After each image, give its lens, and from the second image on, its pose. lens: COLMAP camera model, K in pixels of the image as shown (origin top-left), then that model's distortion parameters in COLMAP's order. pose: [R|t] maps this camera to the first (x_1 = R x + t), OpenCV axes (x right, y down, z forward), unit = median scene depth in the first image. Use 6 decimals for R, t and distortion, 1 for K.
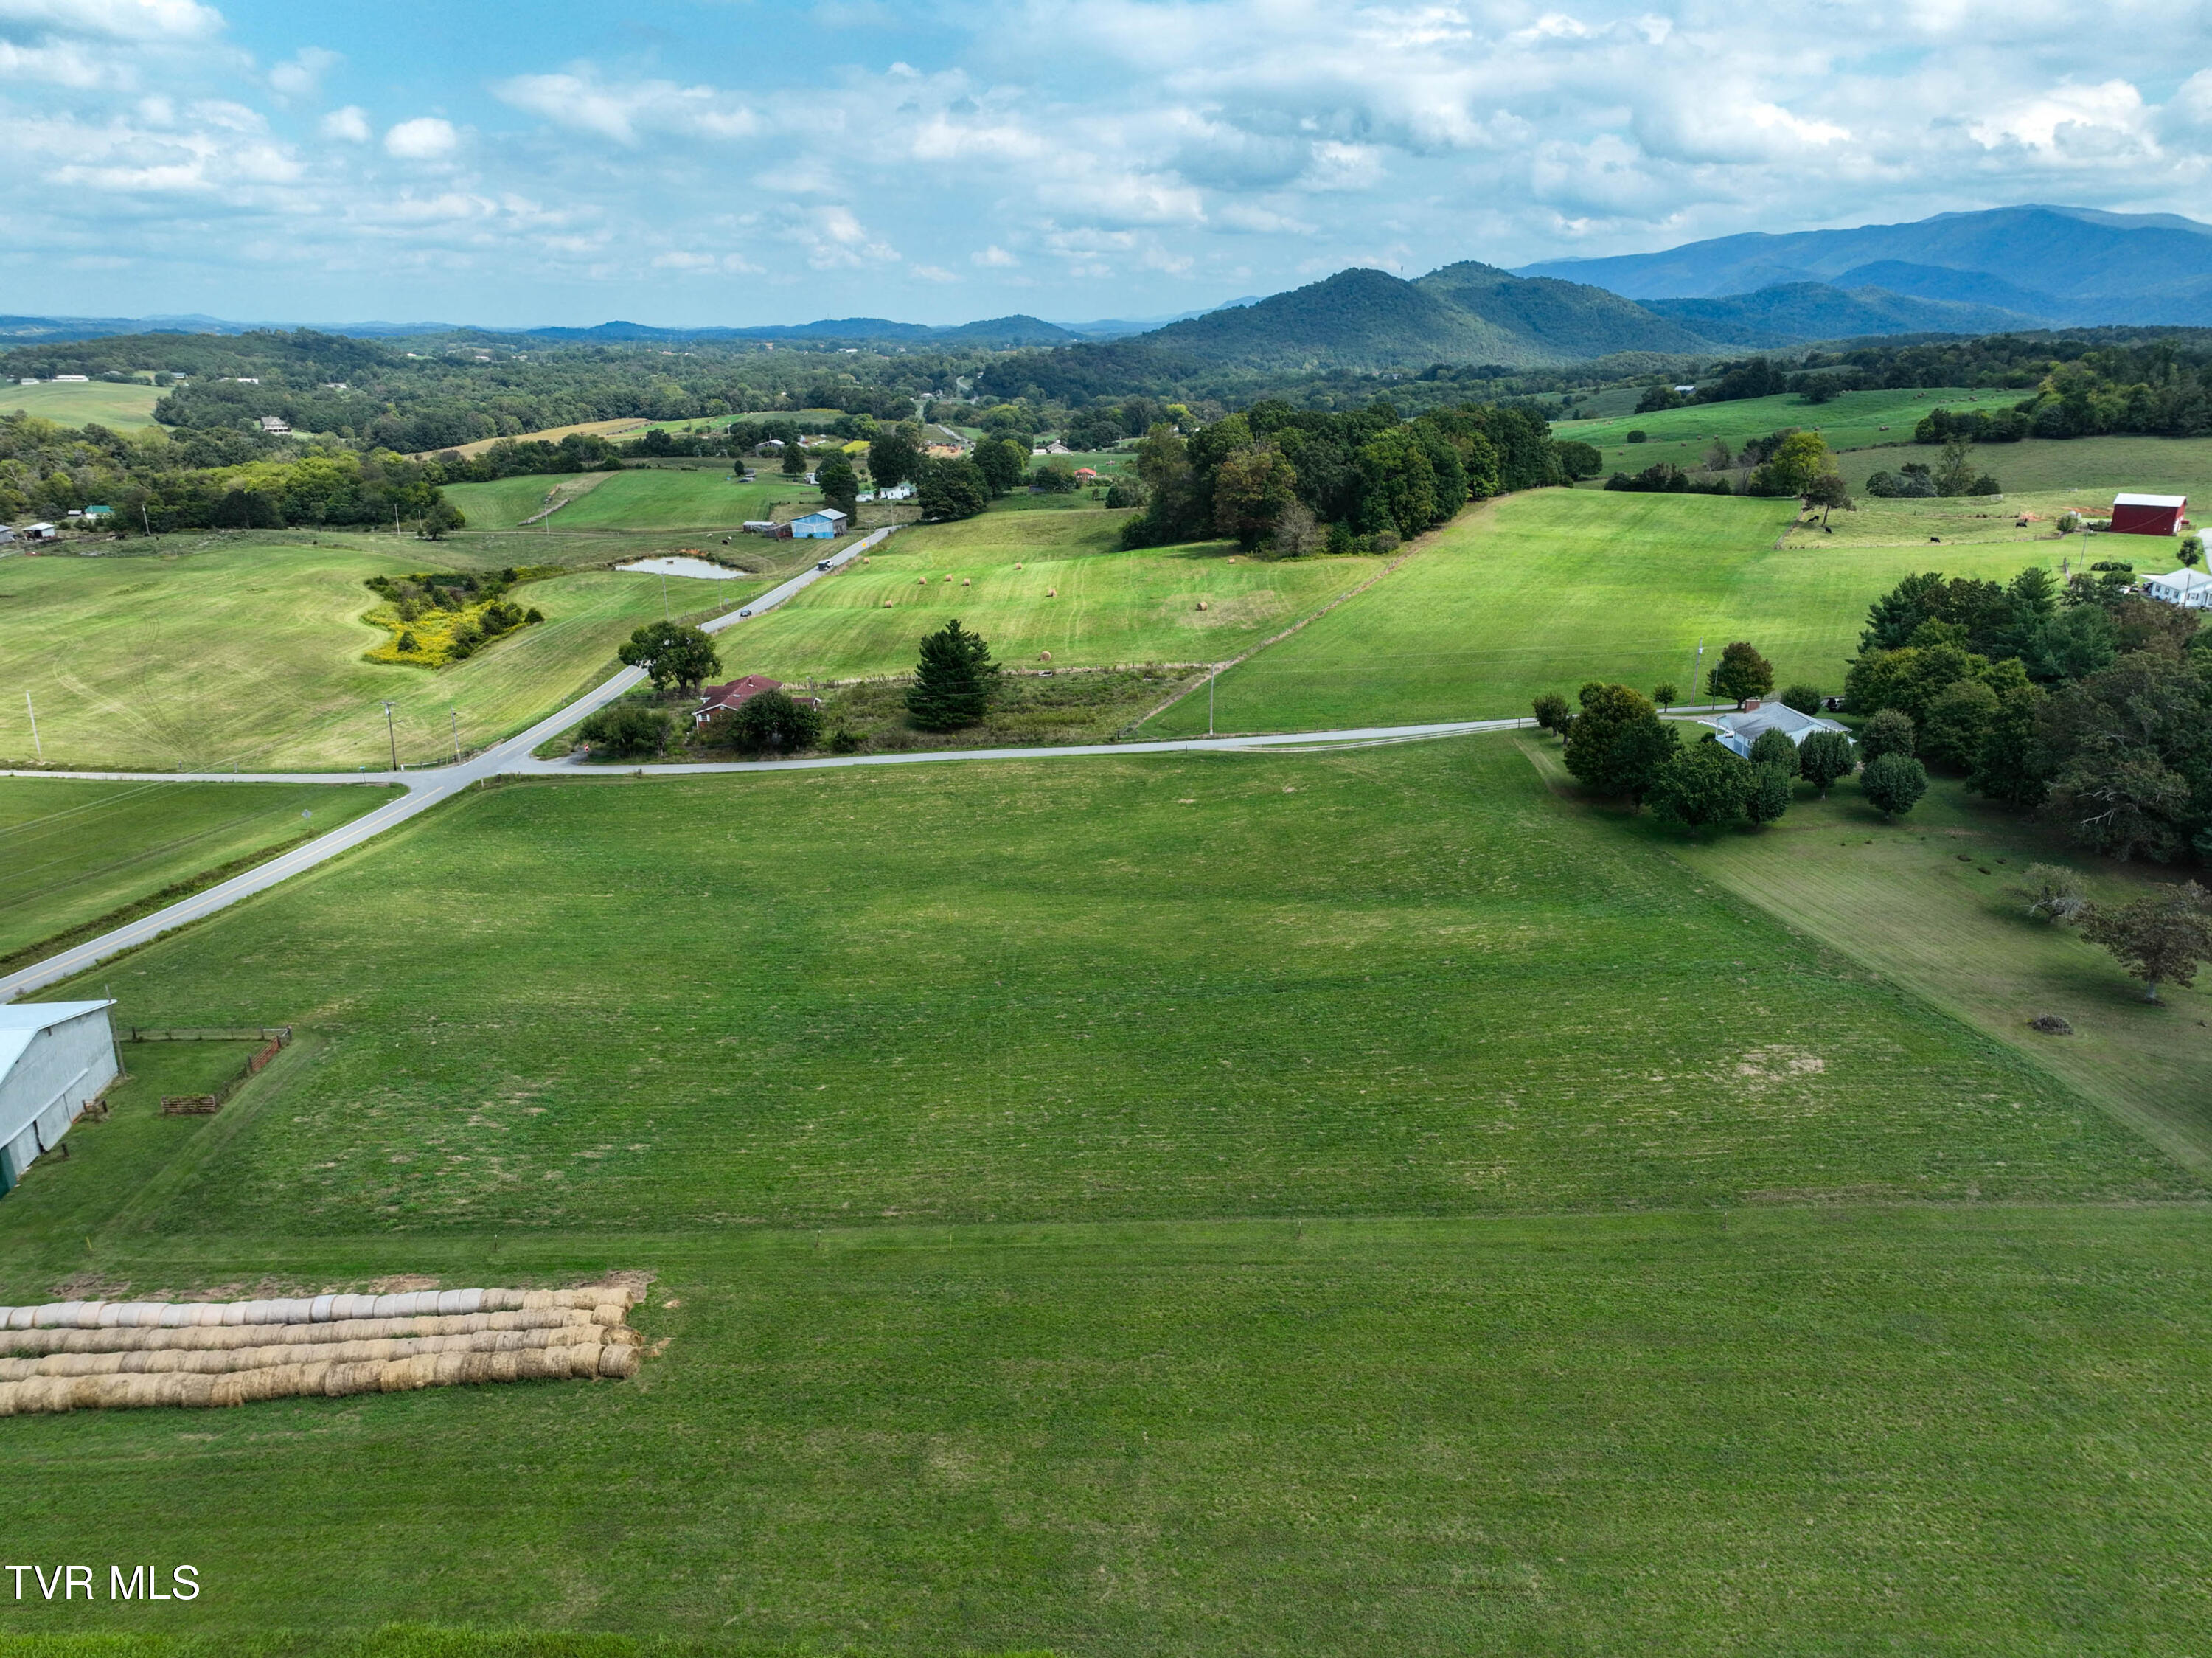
lens RADIAL K [[1557.9, 0, 1105.3], [0, 1557.9, 823.0], [0, 0, 1]] dist [-0.000977, 0.019805]
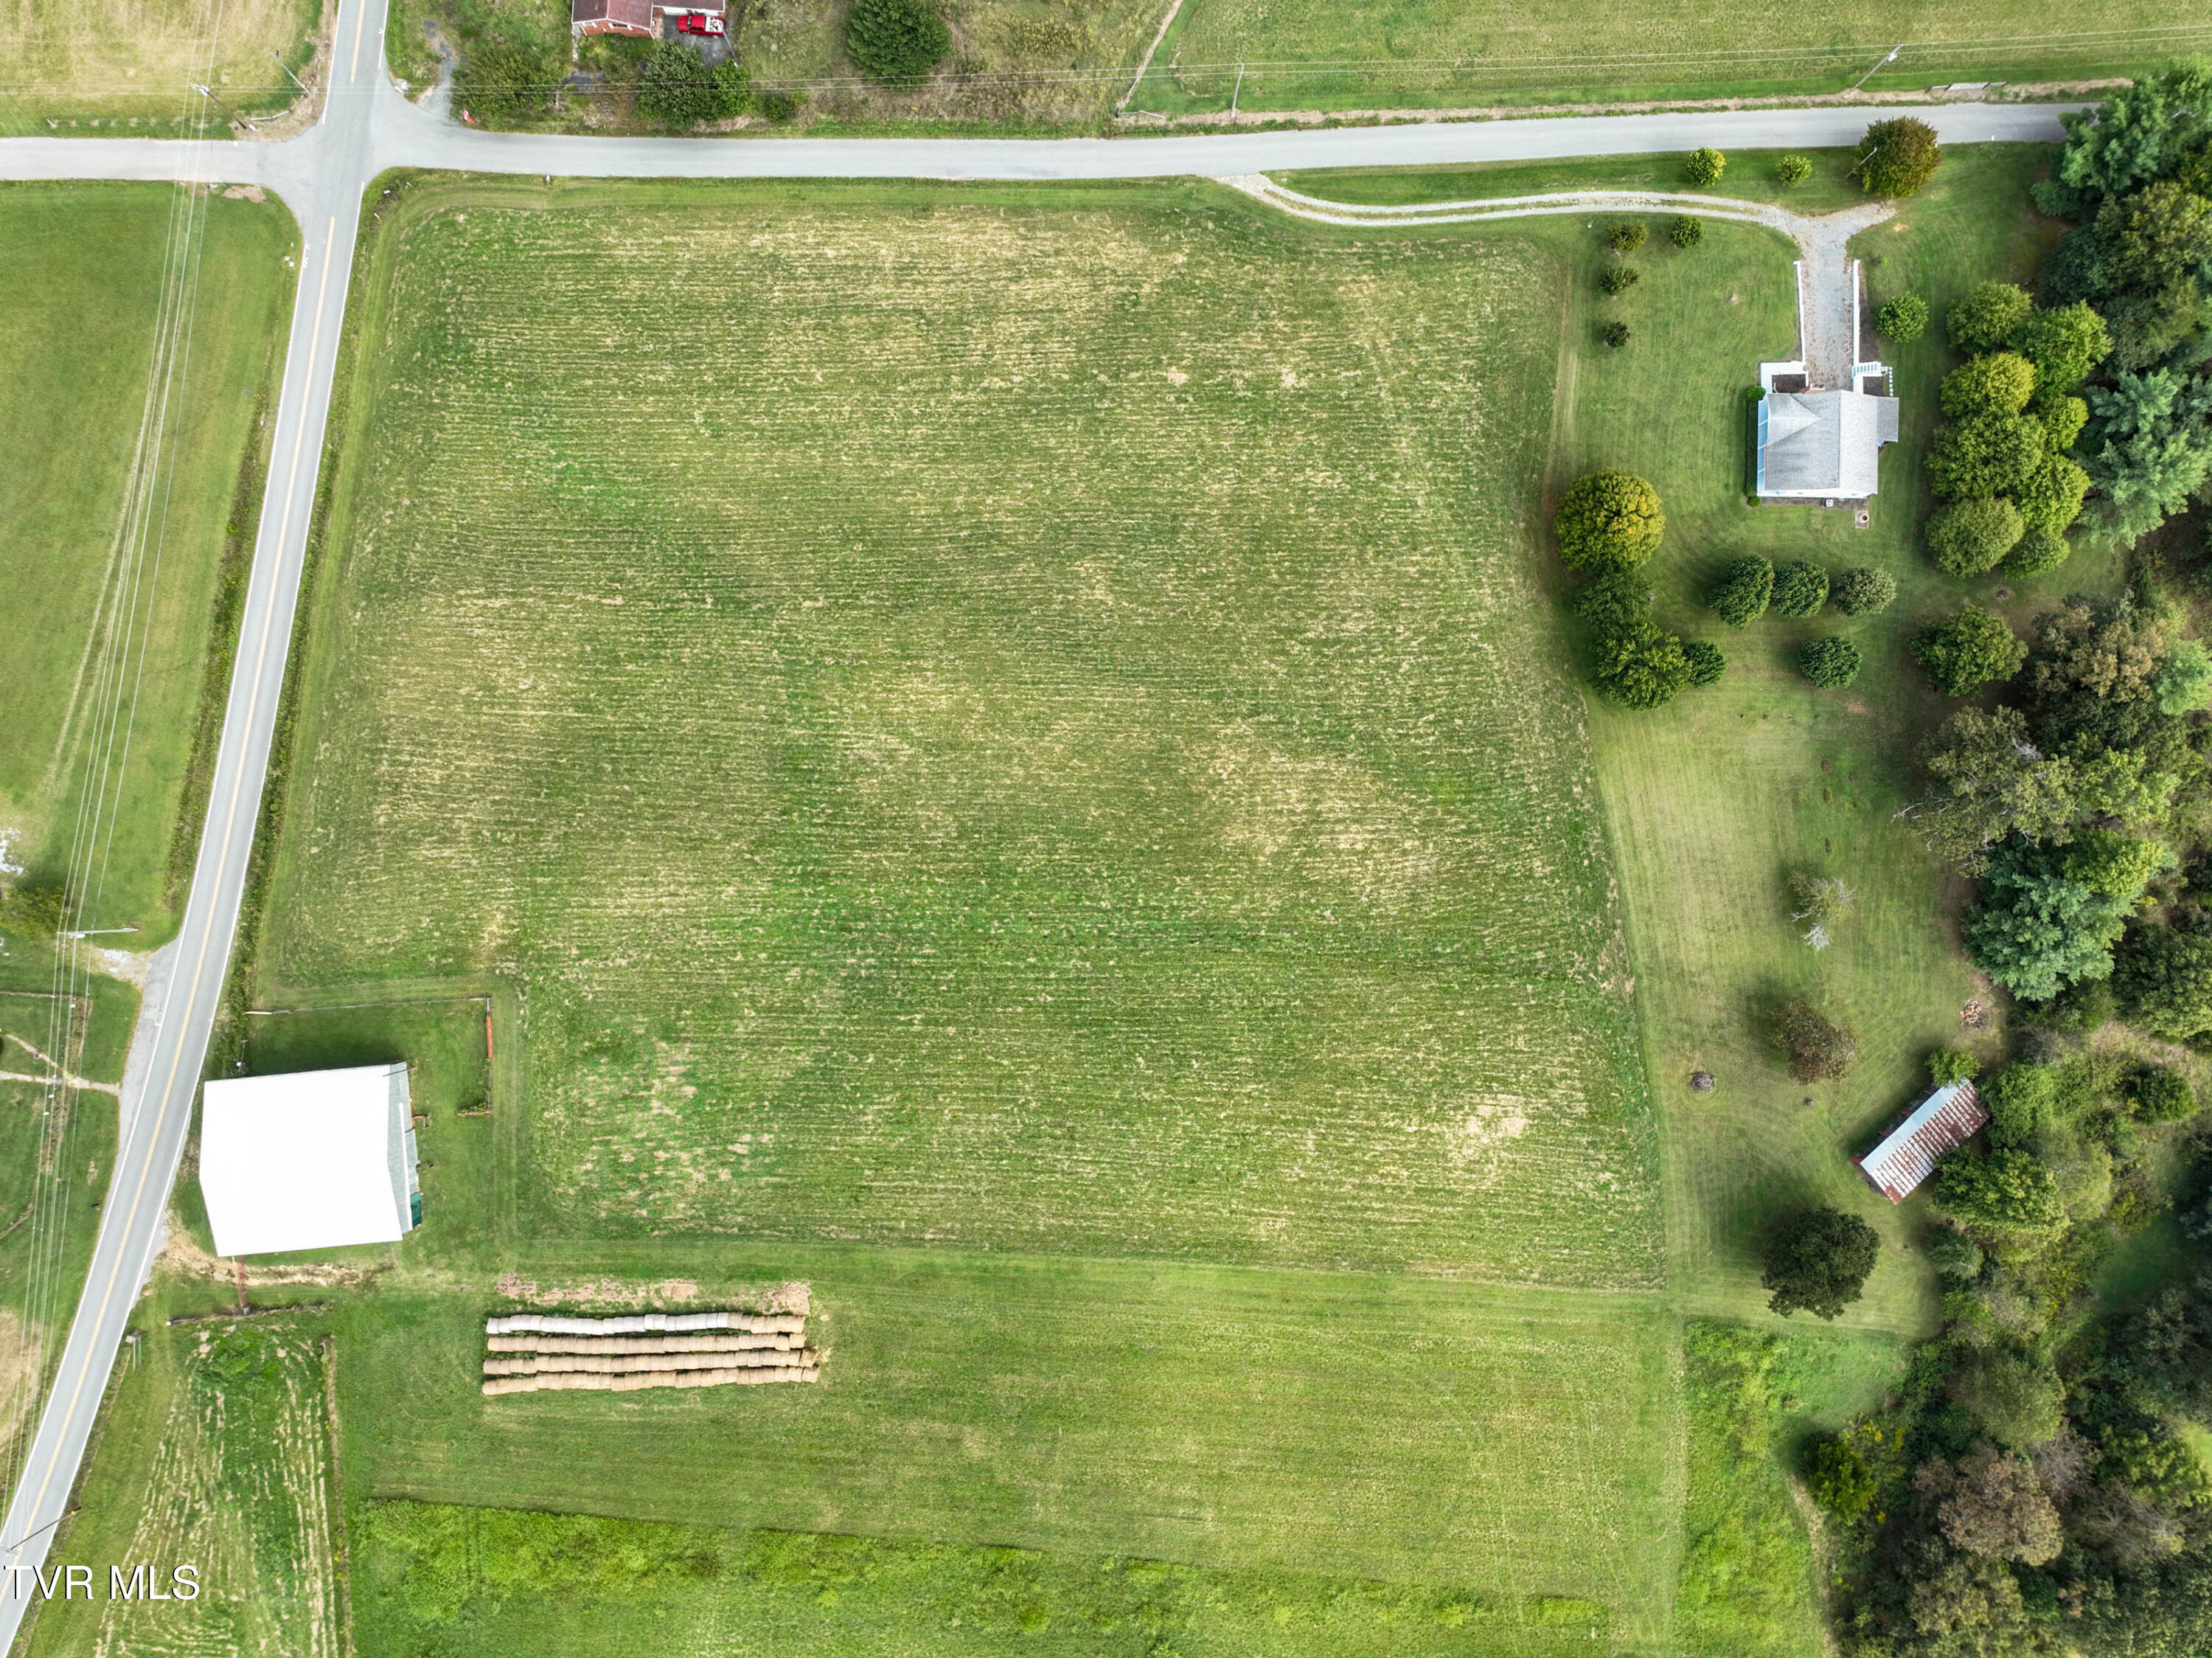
lens RADIAL K [[1557.9, 0, 1105.4], [0, 1557.9, 825.4], [0, 0, 1]] dist [-0.000977, 0.019805]
pose [[0.998941, 0.044636, 0.011144, 0.003976], [-0.024837, 0.319326, 0.947319, -0.295550], [0.038726, -0.946593, 0.320097, 0.164862]]
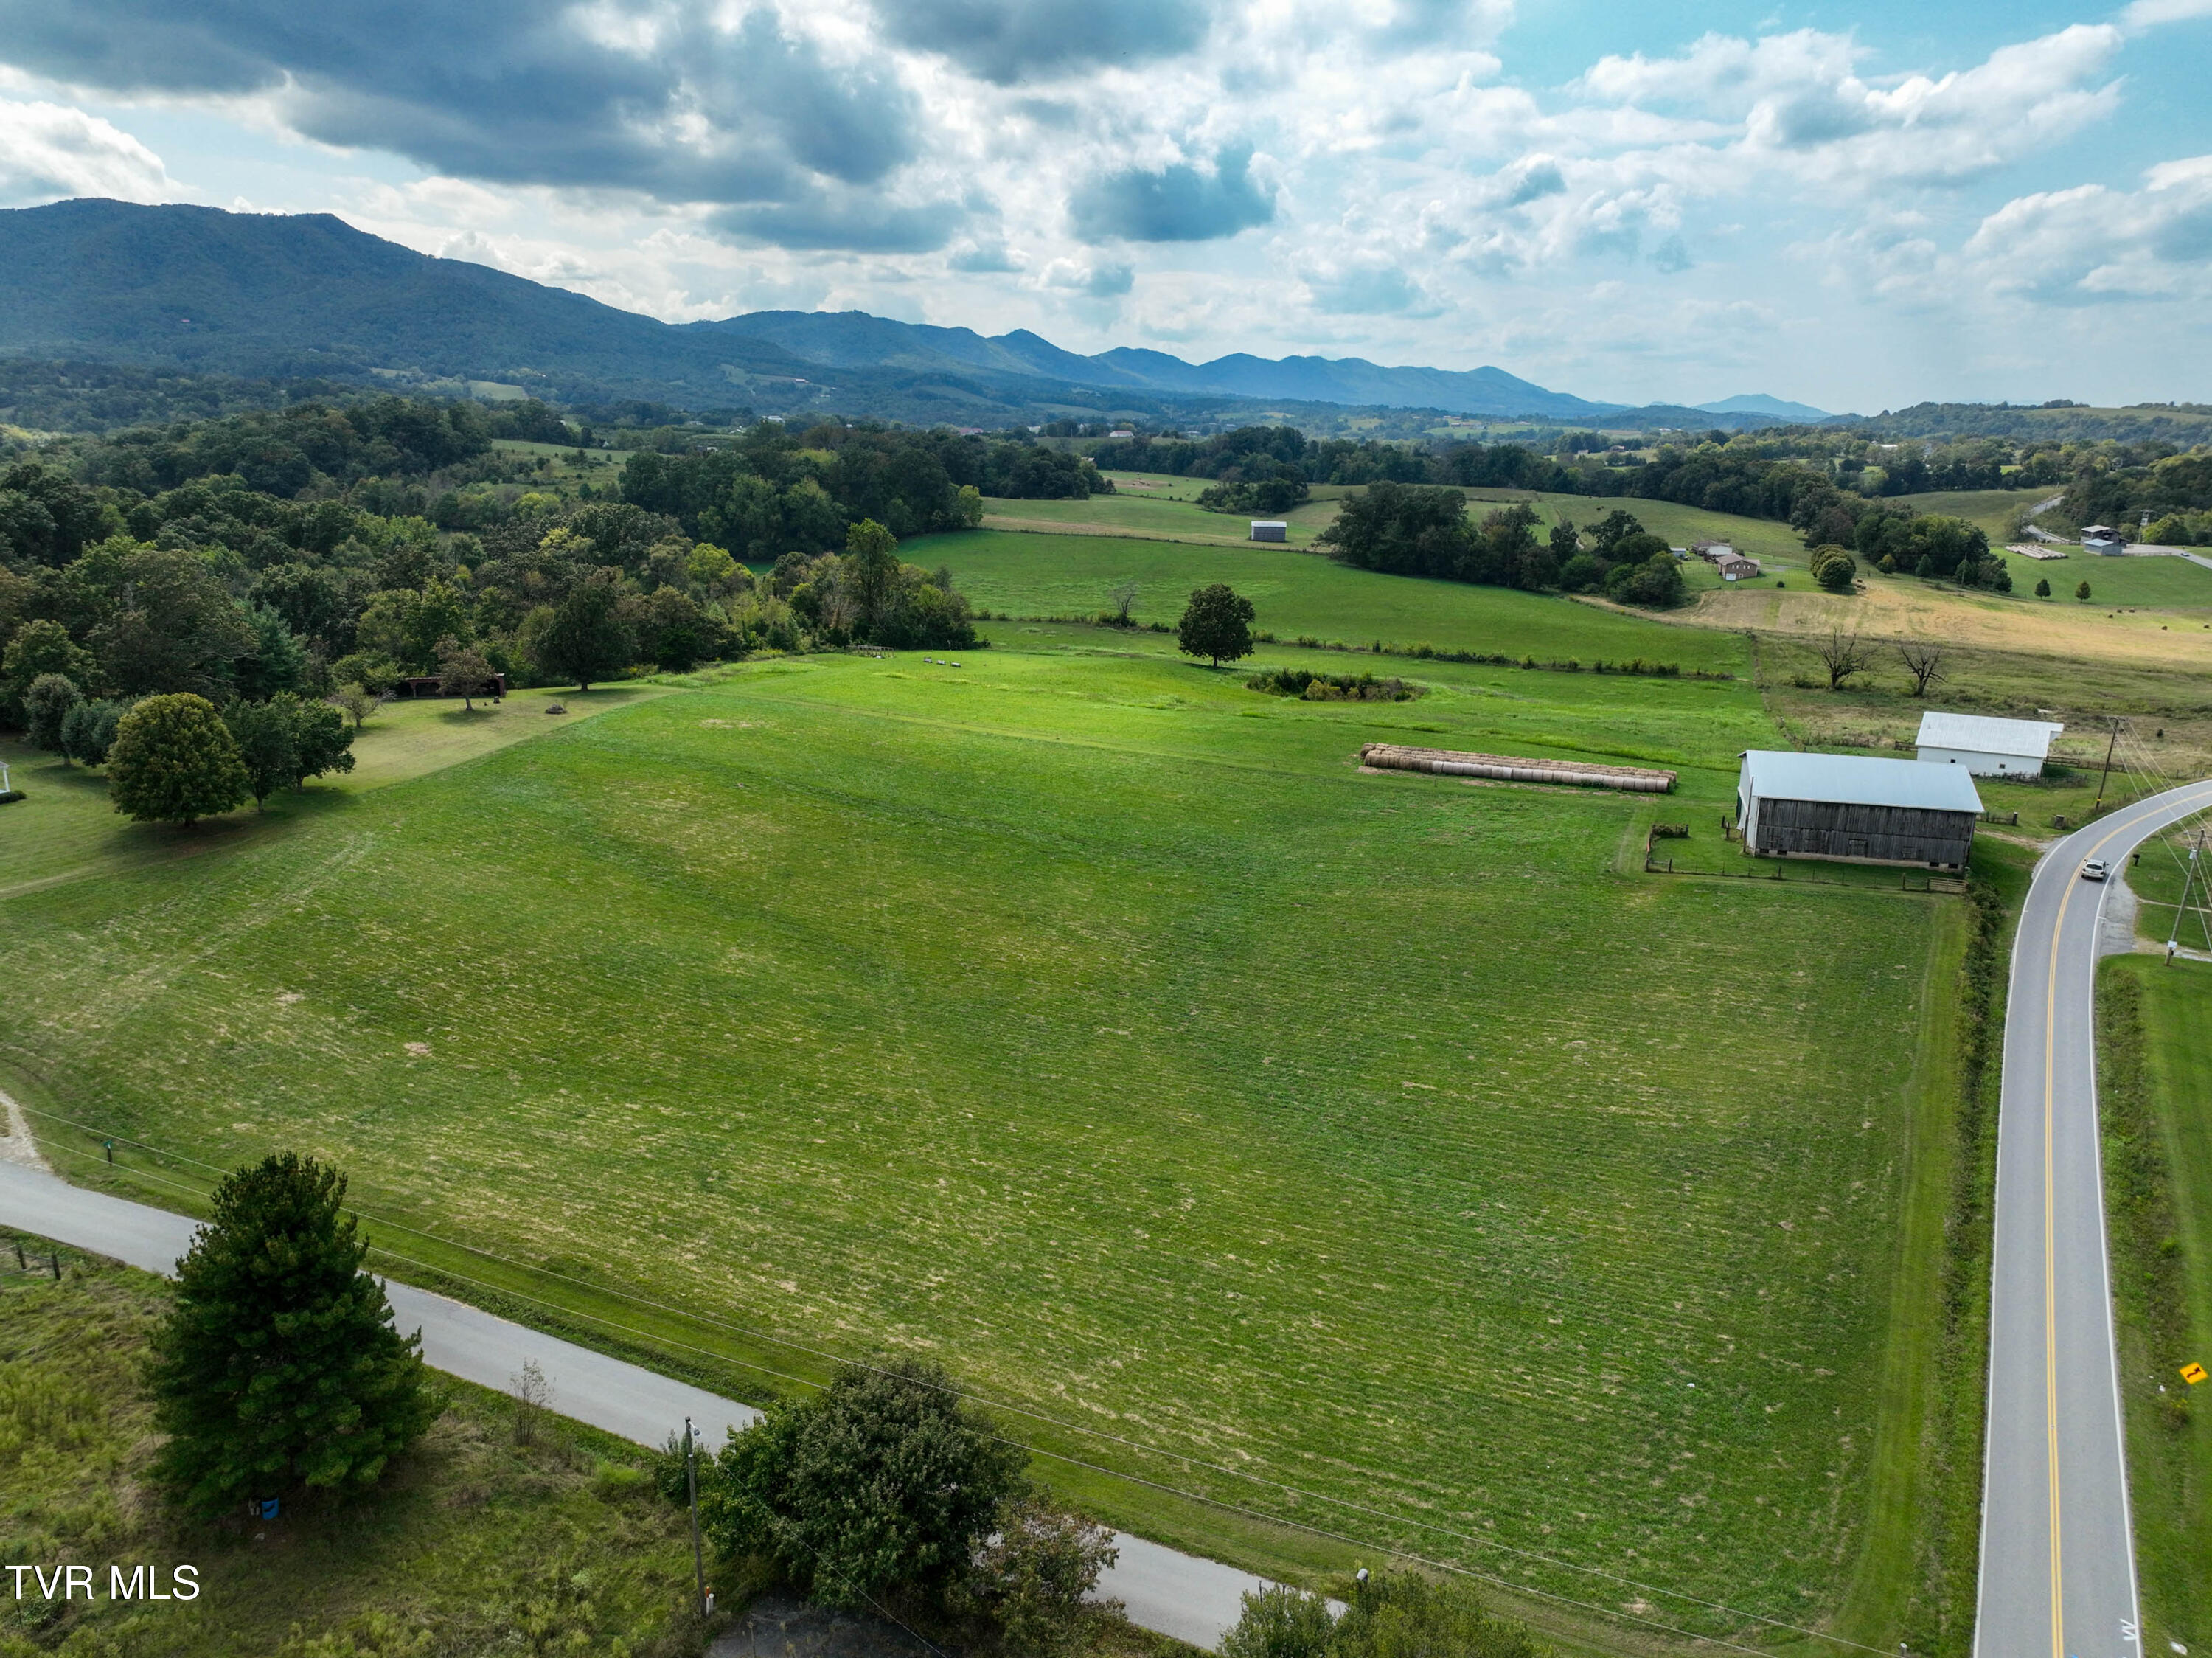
lens RADIAL K [[1557.9, 0, 1120.9], [0, 1557.9, 819.8], [0, 0, 1]] dist [-0.000977, 0.019805]
pose [[-0.910034, -0.112466, 0.398986, -0.144848], [0.115740, 0.855281, 0.505073, -0.124474], [-0.398049, 0.505812, -0.765317, 0.472792]]
